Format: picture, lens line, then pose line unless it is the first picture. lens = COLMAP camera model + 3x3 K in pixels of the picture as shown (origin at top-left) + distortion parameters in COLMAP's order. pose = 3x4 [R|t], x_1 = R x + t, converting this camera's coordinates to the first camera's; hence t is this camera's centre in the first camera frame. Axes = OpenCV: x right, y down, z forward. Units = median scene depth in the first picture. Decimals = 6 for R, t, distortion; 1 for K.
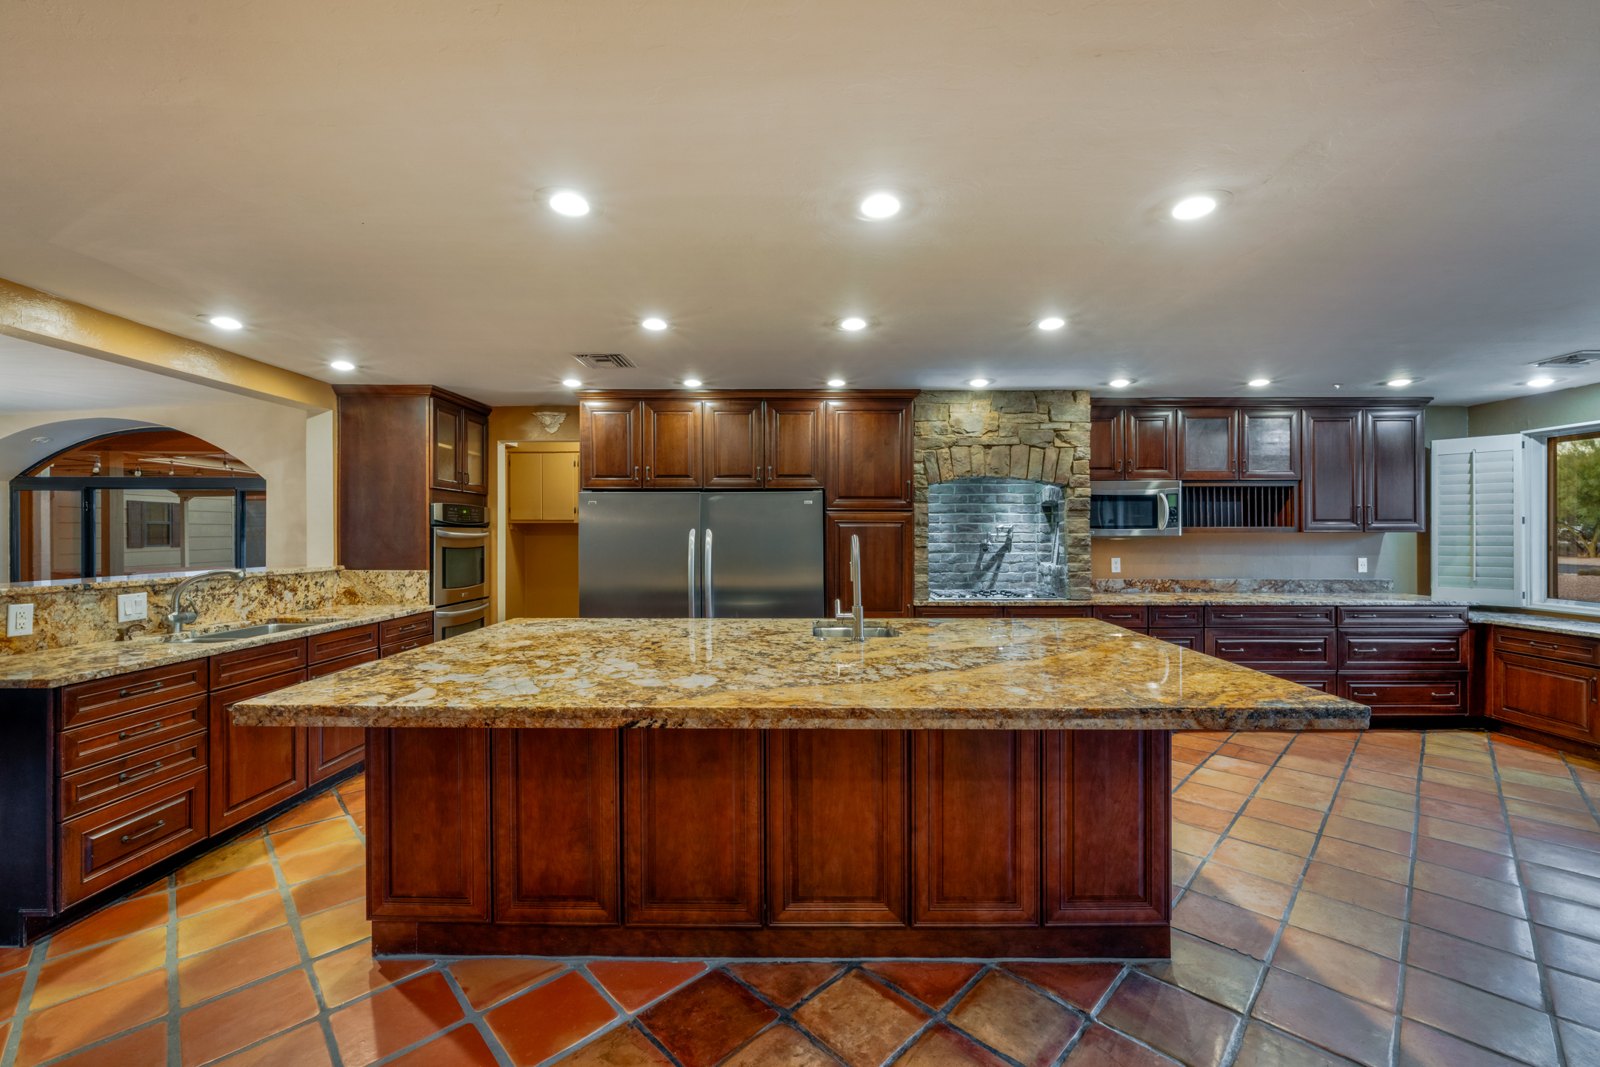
lens RADIAL K [[627.4, 0, 800.0], [0, 627.4, 533.5], [0, 0, 1]] dist [0.000273, 0.000239]
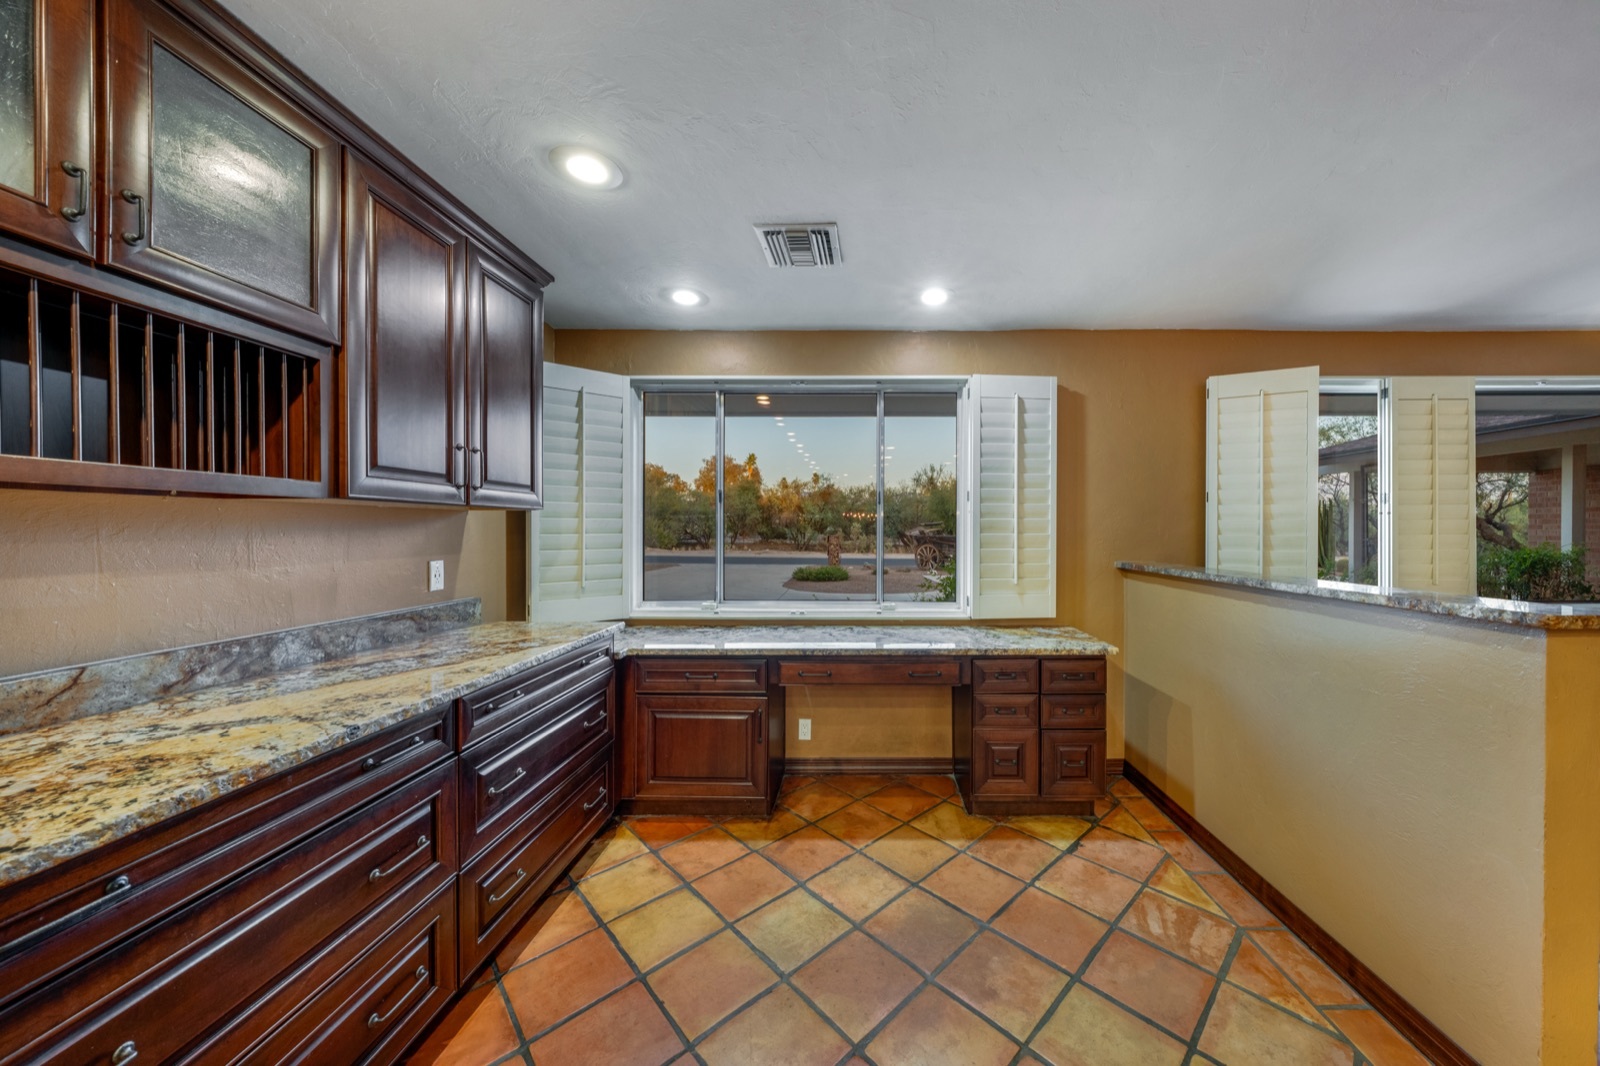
lens RADIAL K [[564.1, 0, 861.5], [0, 564.1, 532.4], [0, 0, 1]] dist [-0.000487, 0.000000]
pose [[0.000139, -0.003395, 0.999994, 0.515708], [-0.001452, 0.999993, 0.003395, 0.016678], [-0.999999, -0.001453, 0.000134, 0.755127]]
